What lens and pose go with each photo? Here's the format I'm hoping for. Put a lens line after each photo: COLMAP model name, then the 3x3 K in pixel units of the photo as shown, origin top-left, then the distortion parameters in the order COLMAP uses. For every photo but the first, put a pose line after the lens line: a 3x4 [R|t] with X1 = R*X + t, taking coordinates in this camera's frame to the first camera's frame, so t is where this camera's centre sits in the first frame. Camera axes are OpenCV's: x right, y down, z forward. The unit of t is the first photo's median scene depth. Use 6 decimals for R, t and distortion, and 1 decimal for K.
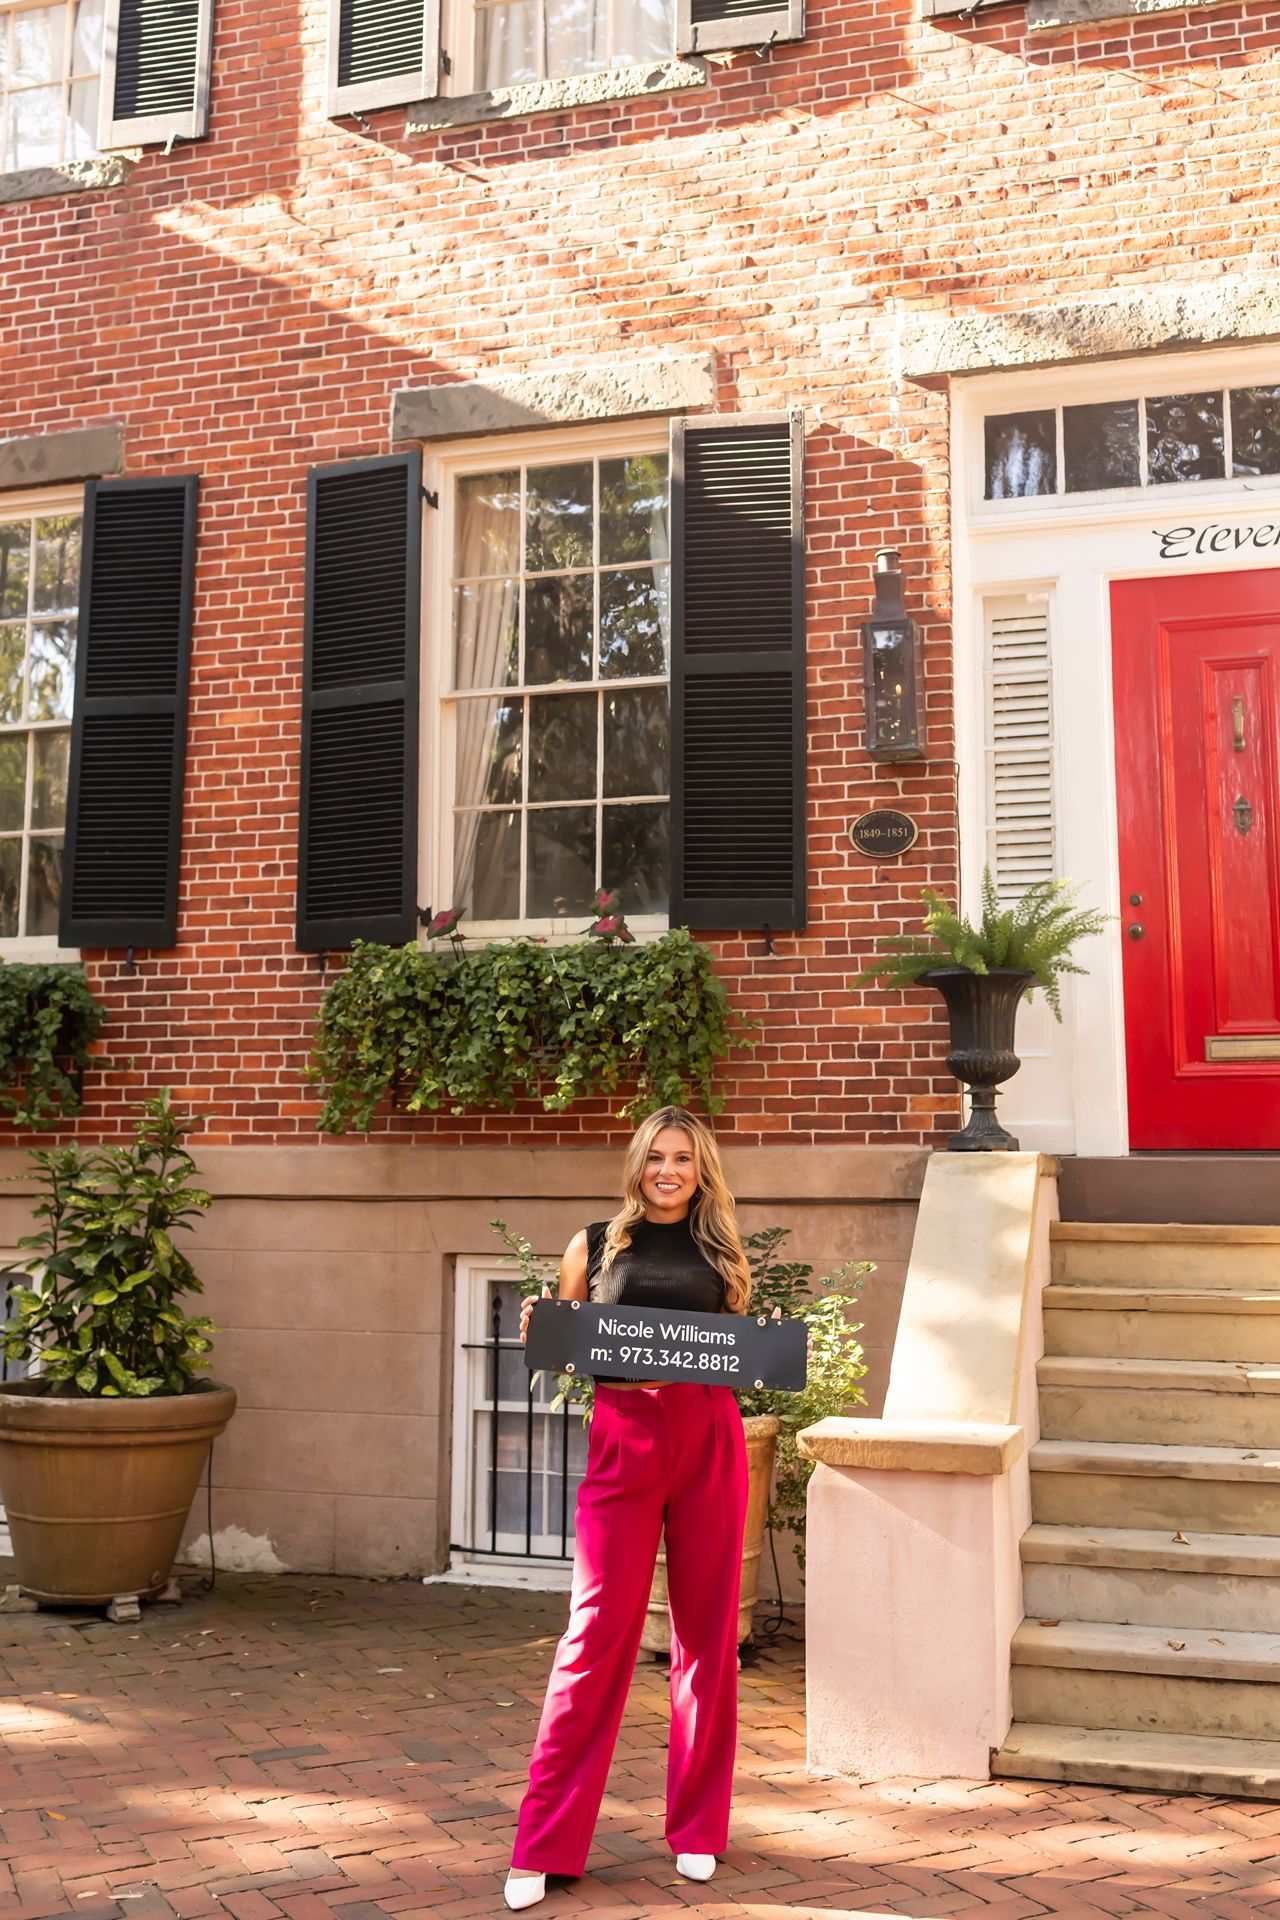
lens RADIAL K [[2031.4, 0, 641.5], [0, 2031.4, 860.7], [0, 0, 1]] dist [0.006394, 0.000911]
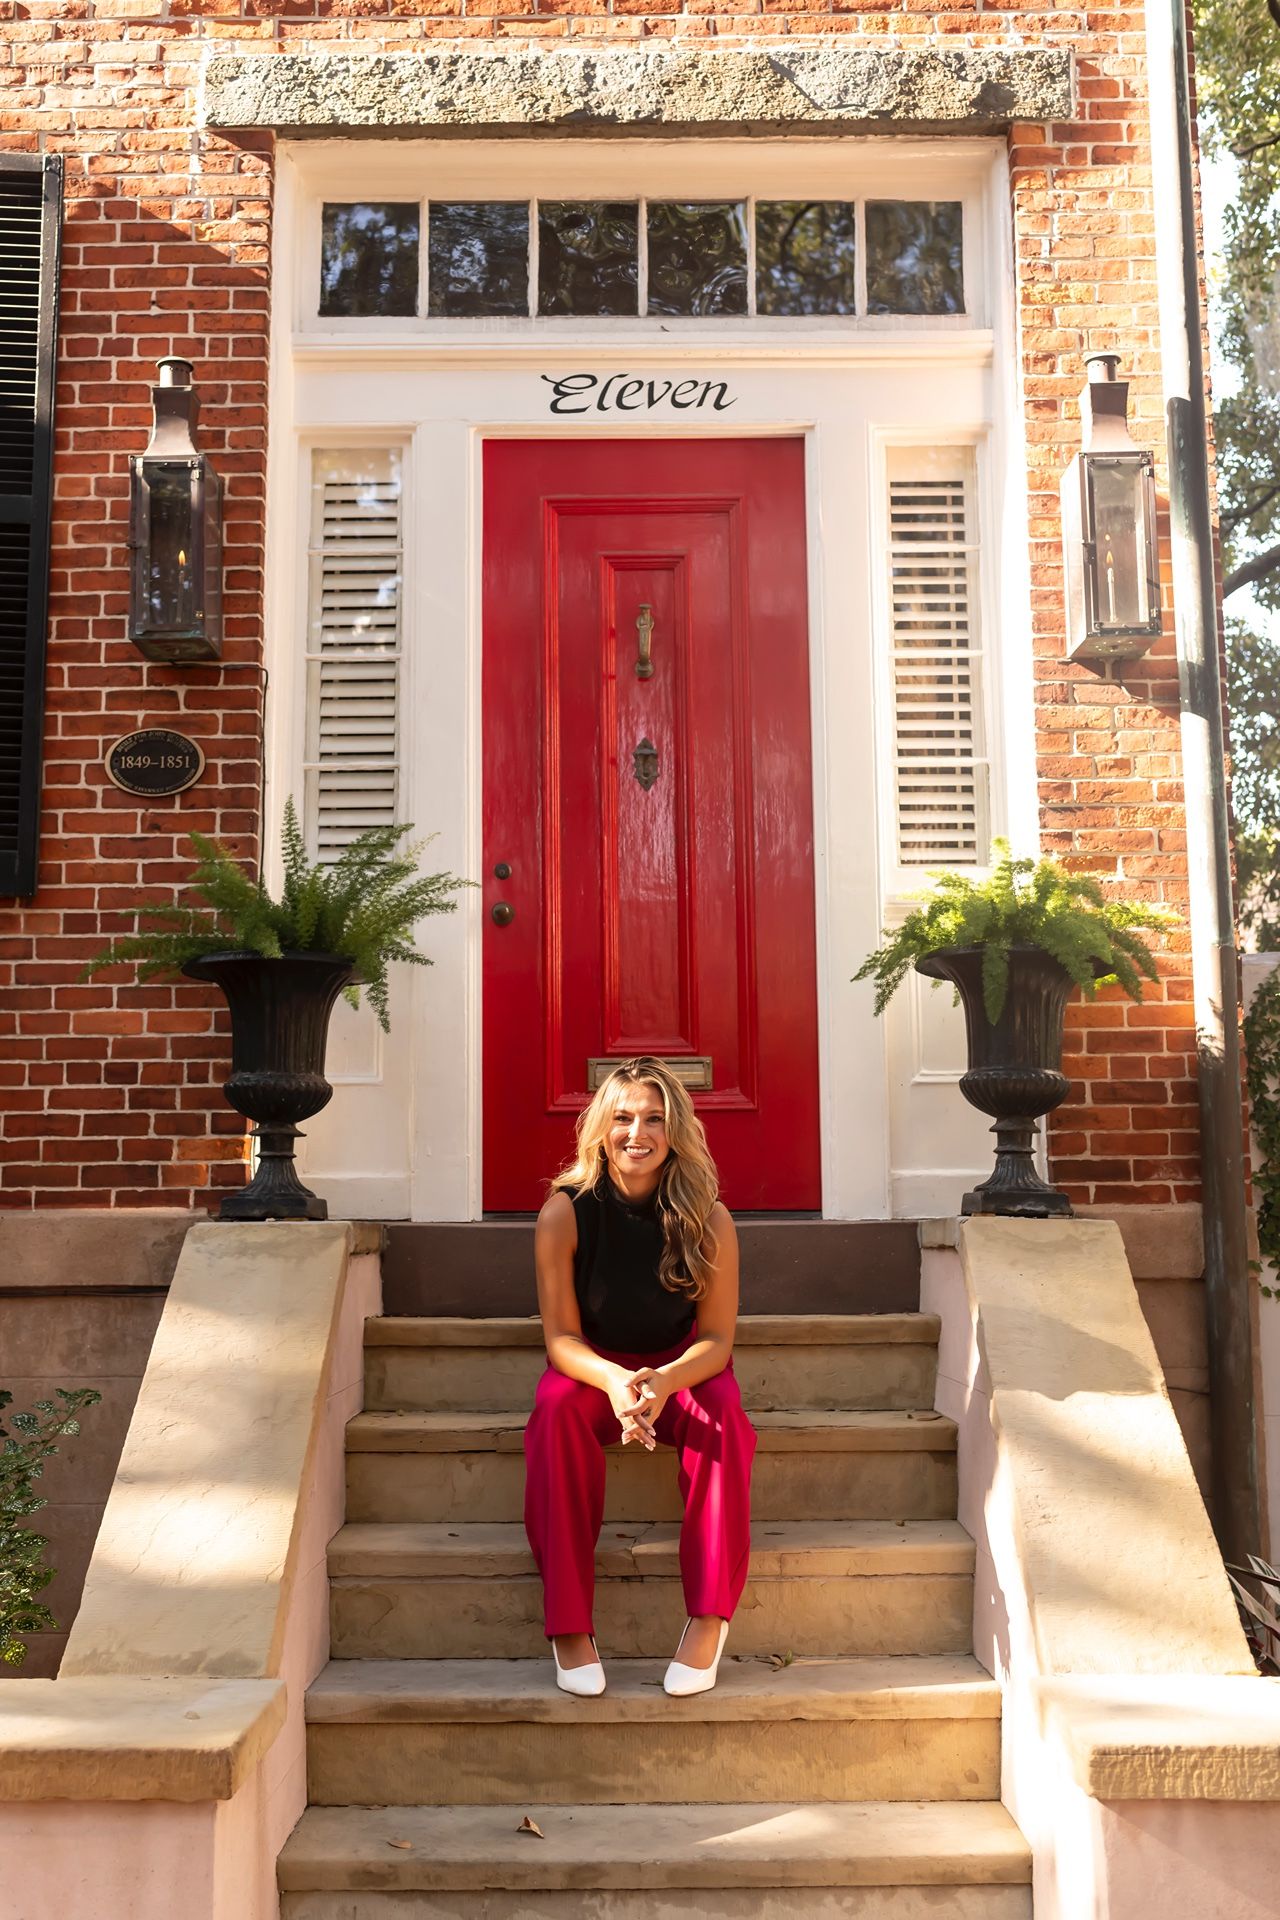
lens RADIAL K [[1893.9, 0, 590.0], [0, 1893.9, 933.5], [0, 0, 1]] dist [0.010986, 0.000314]
pose [[0.962138, 0.029930, 0.270915, 0.088202], [-0.033152, 0.999423, 0.007325, 0.035626], [-0.270540, -0.016029, 0.962575, 0.330878]]
